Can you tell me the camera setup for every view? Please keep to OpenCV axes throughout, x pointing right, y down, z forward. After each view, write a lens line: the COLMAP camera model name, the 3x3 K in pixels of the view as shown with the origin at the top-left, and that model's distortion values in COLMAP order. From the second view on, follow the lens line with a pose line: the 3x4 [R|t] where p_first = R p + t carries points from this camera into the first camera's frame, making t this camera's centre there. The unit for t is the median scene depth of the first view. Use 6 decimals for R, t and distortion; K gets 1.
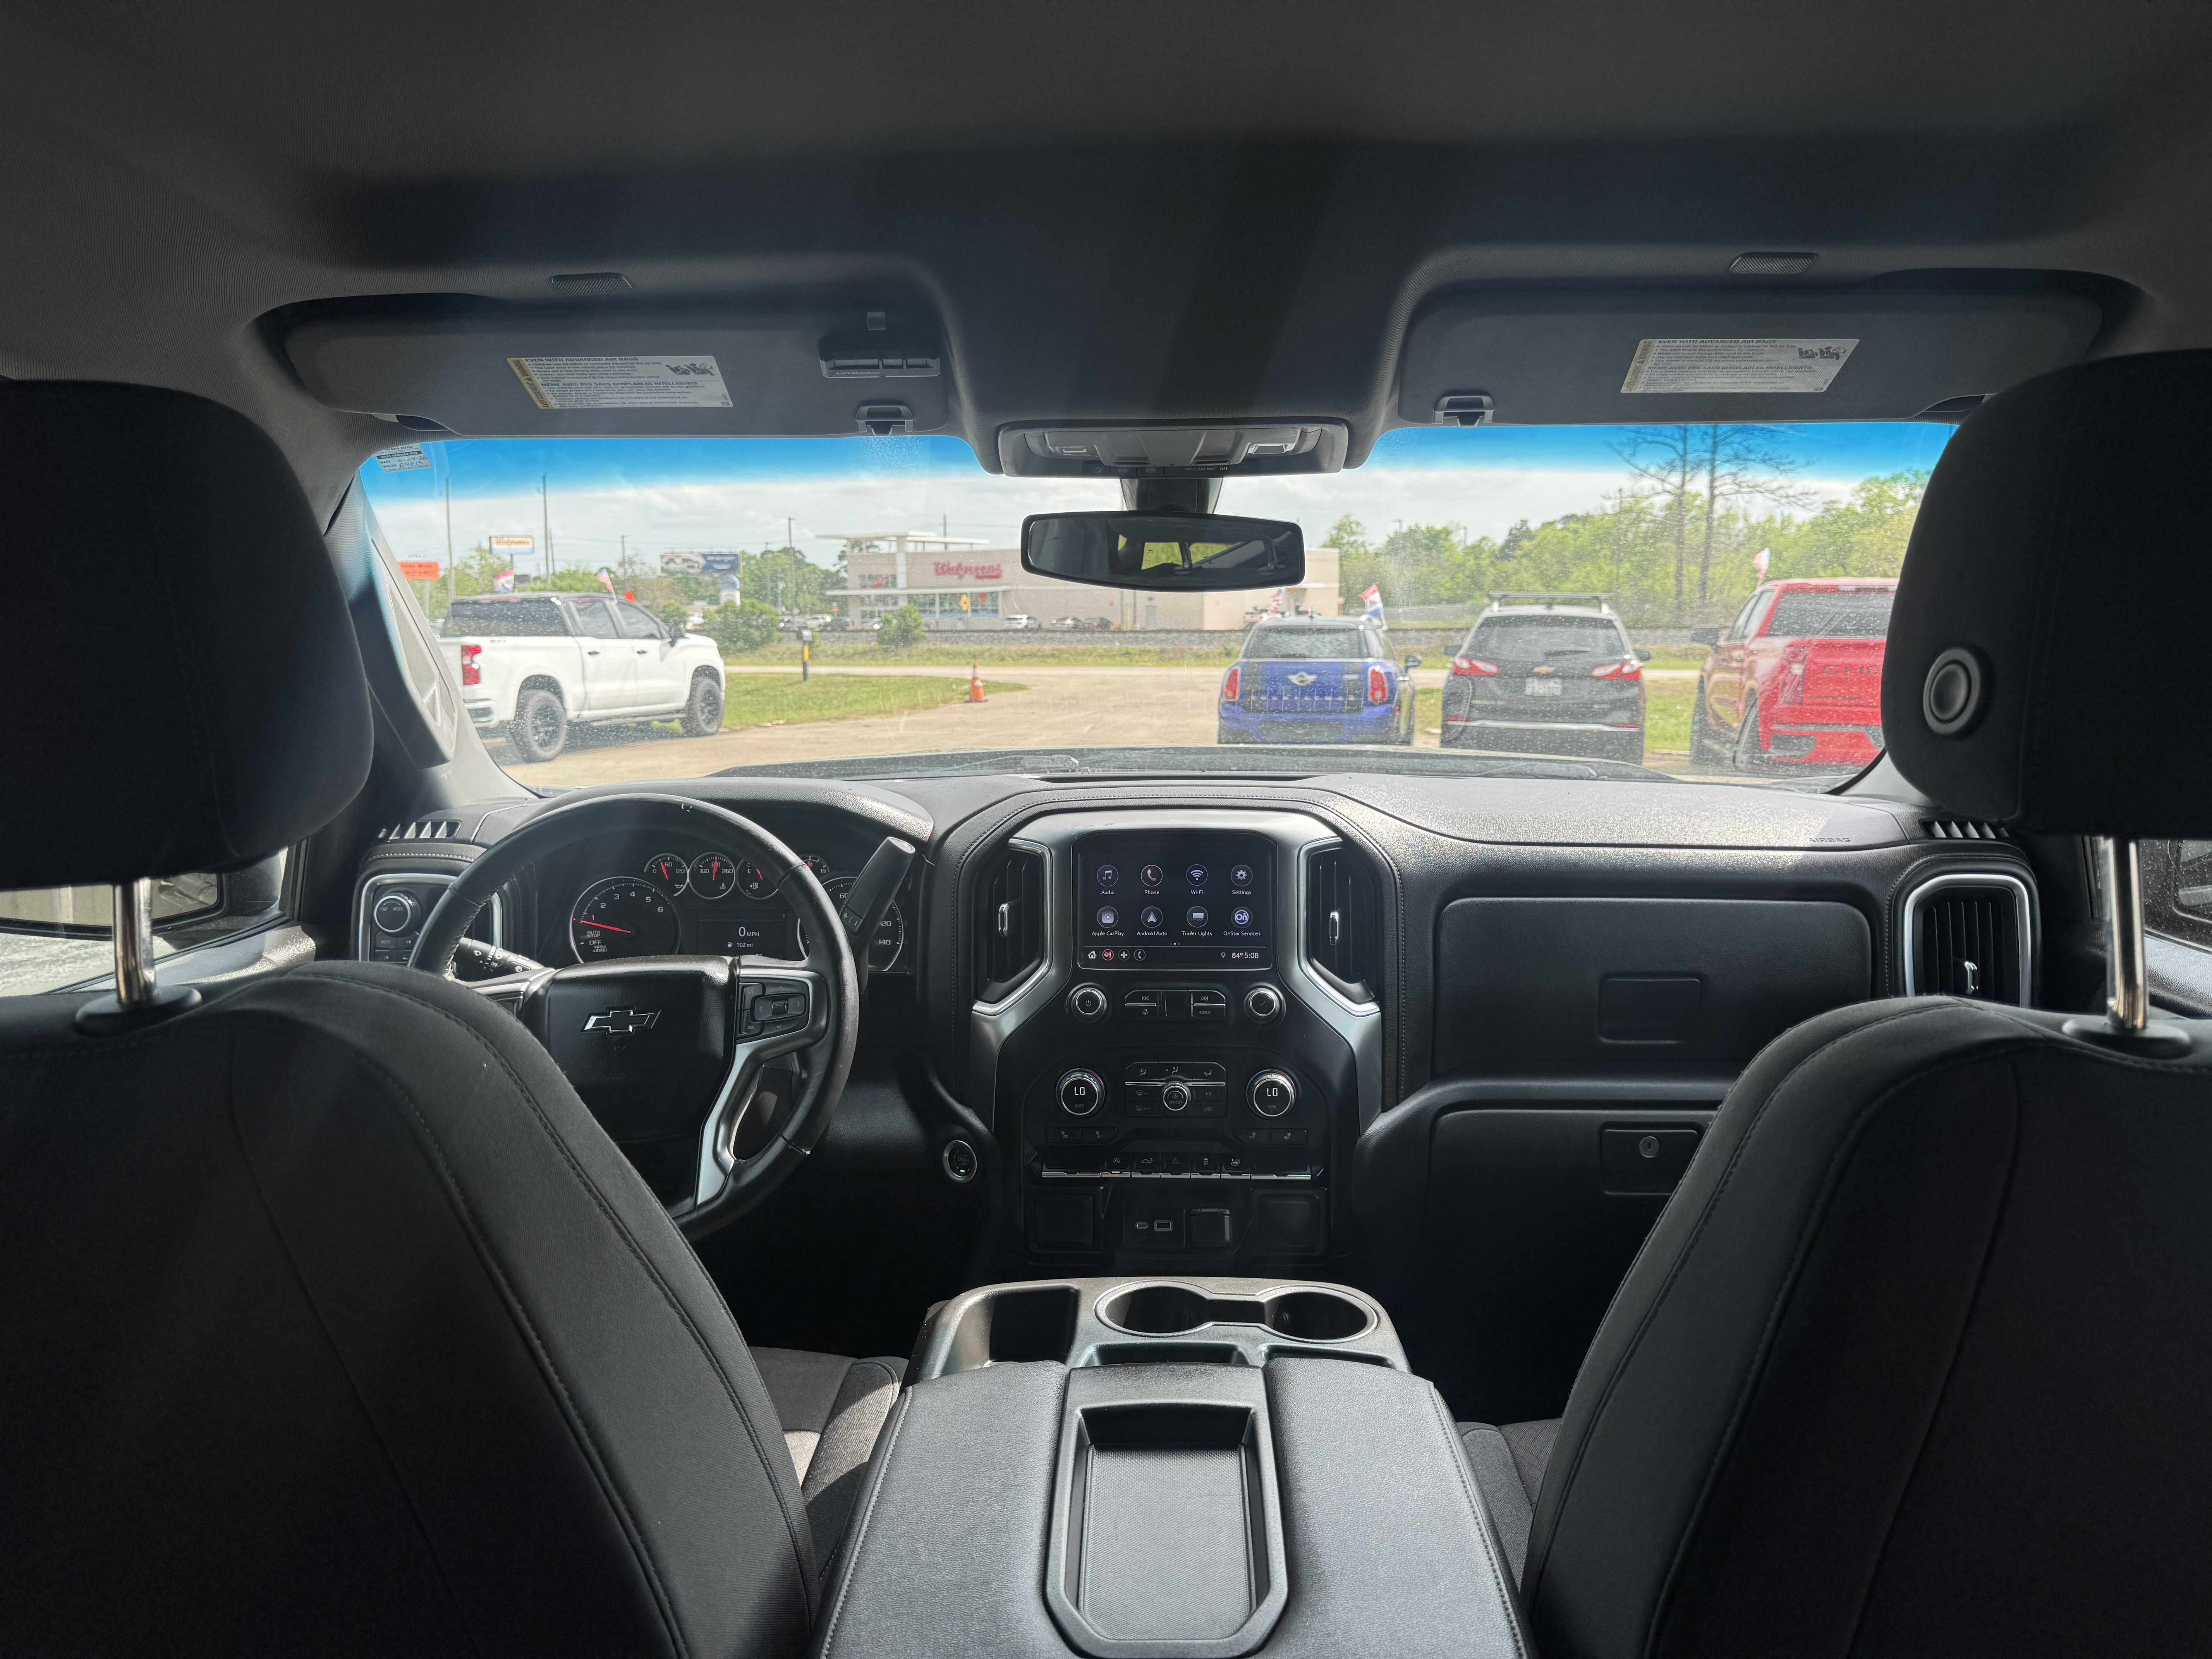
lens RADIAL K [[1572.9, 0, 1098.1], [0, 1572.9, 823.3], [0, 0, 1]] dist [-0.000574, -0.002444]
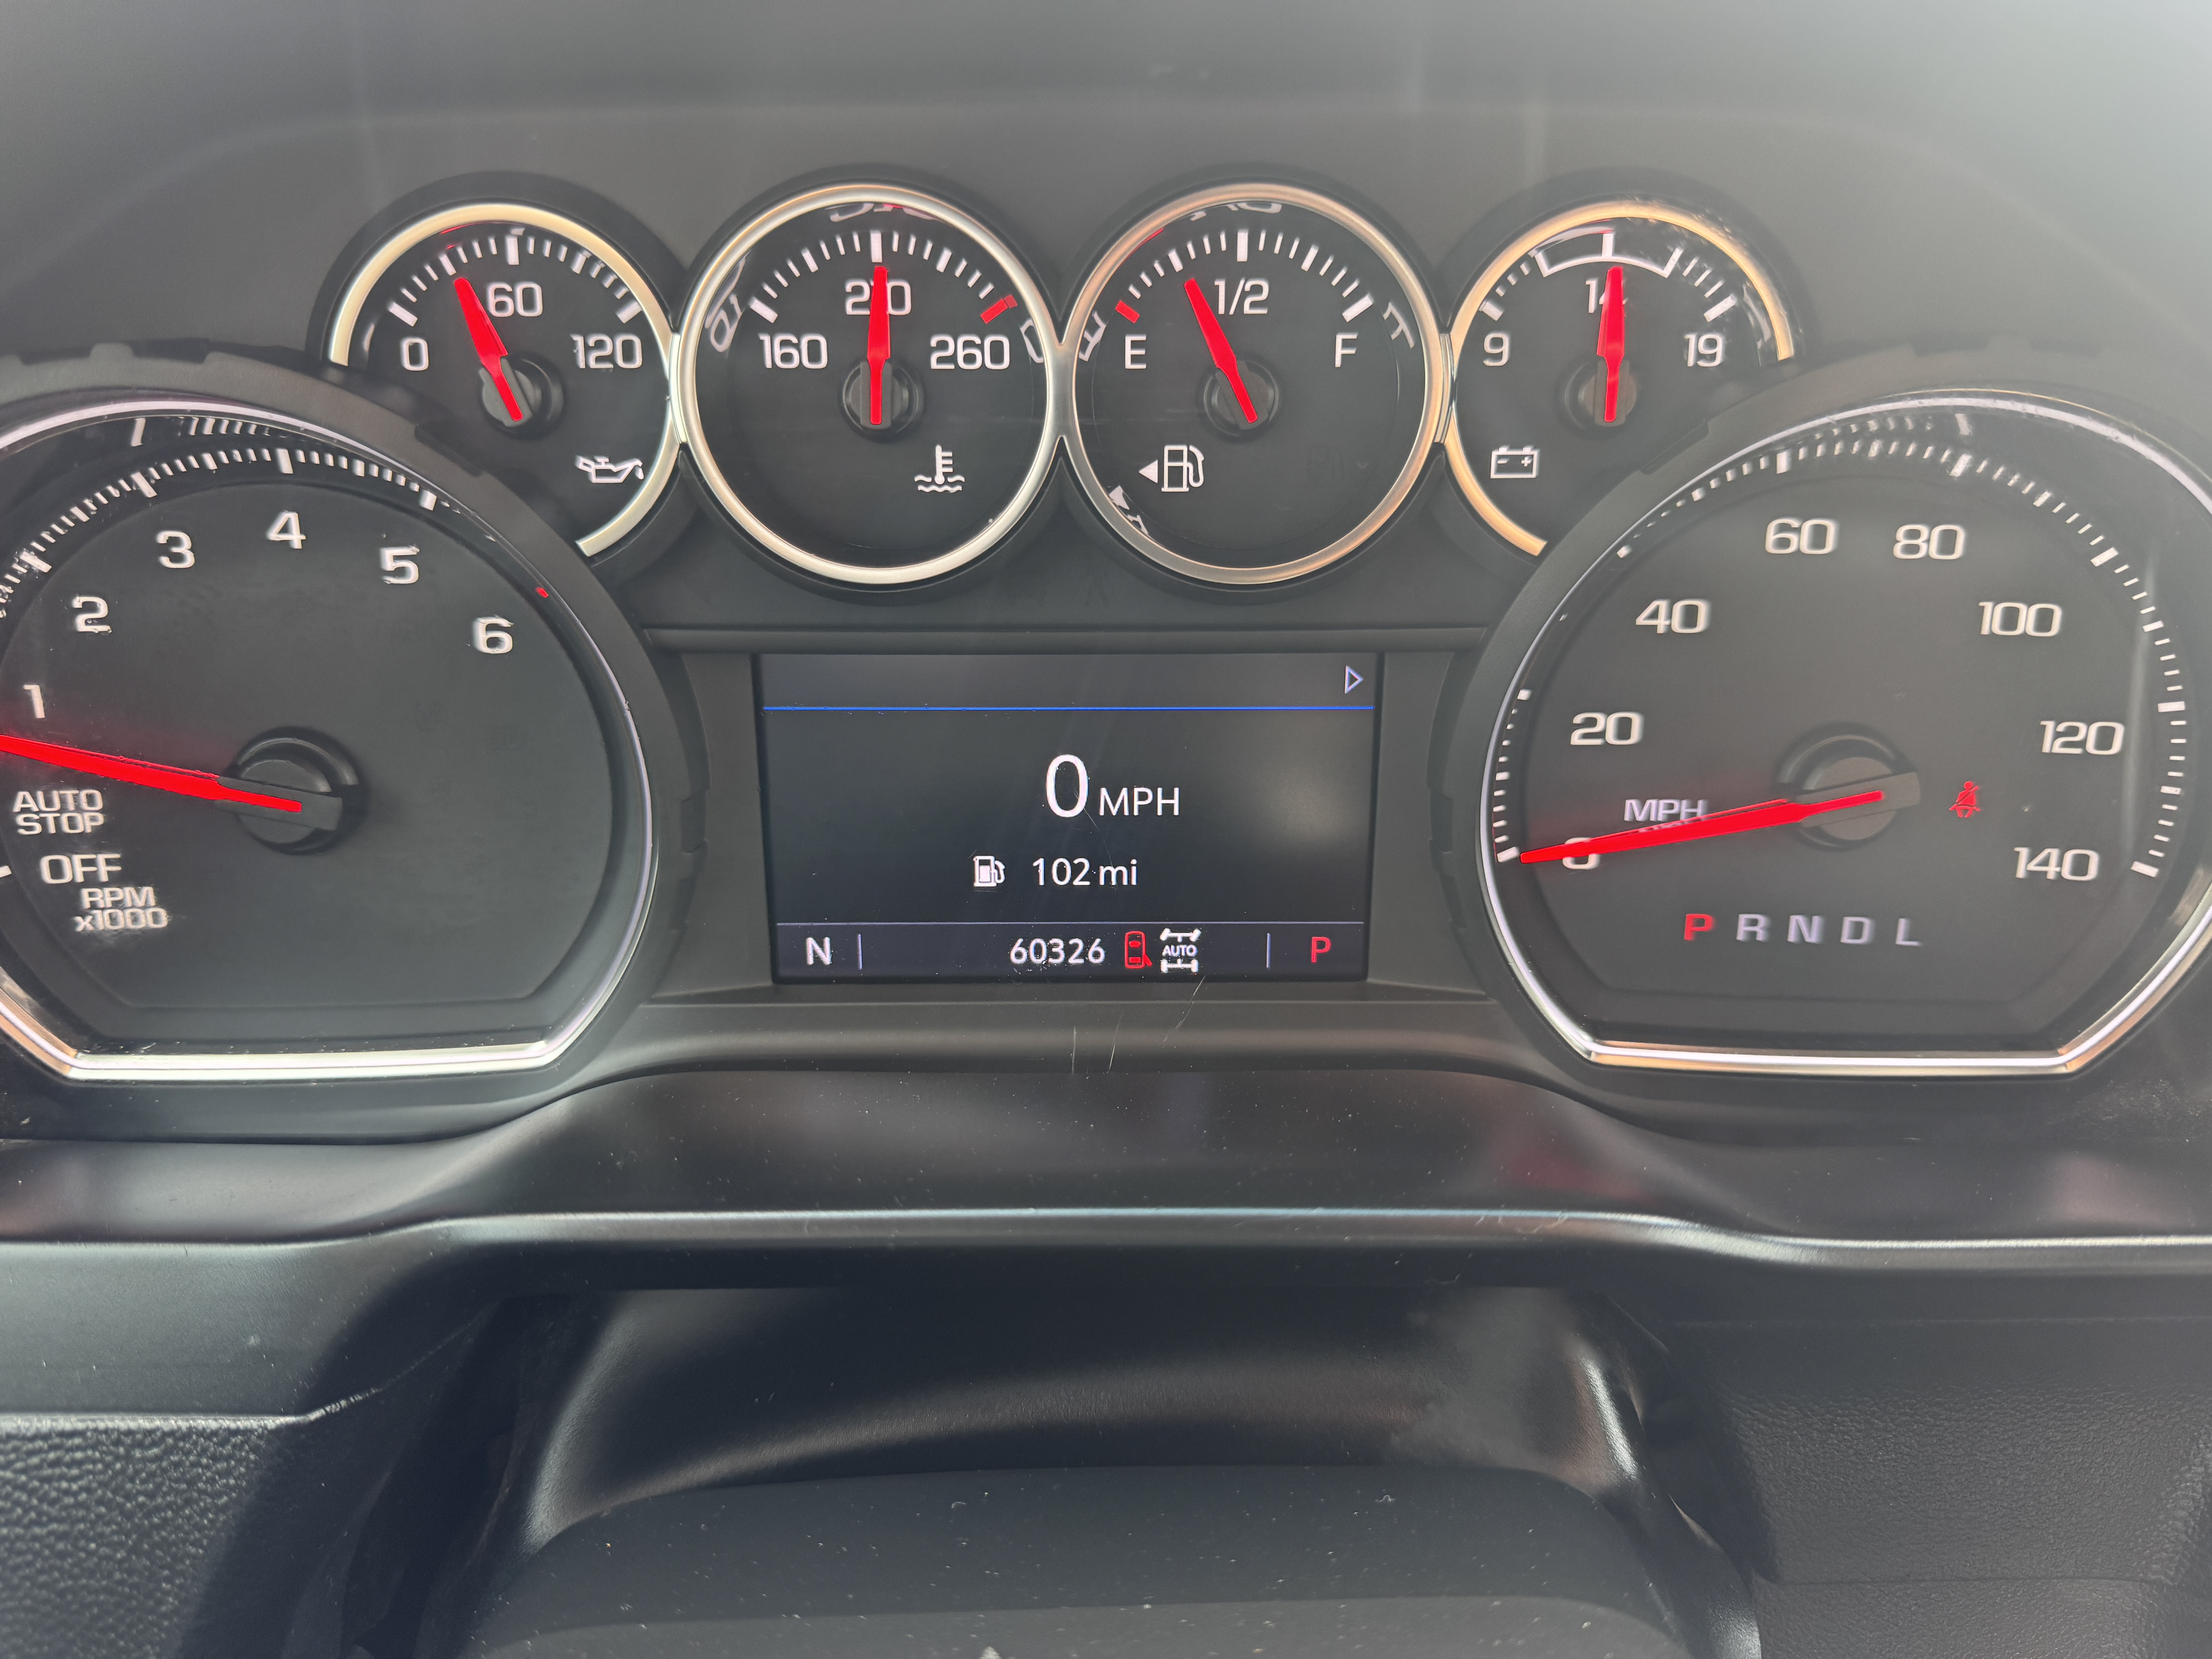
lens RADIAL K [[1572.9, 0, 1105.8], [0, 1572.9, 830.6], [0, 0, 1]] dist [-0.000574, -0.002444]
pose [[0.997942, -0.016386, 0.061993, -0.230547], [0.000493, 0.968729, 0.248119, 0.036005], [-0.064120, -0.247578, 0.966744, 0.849971]]
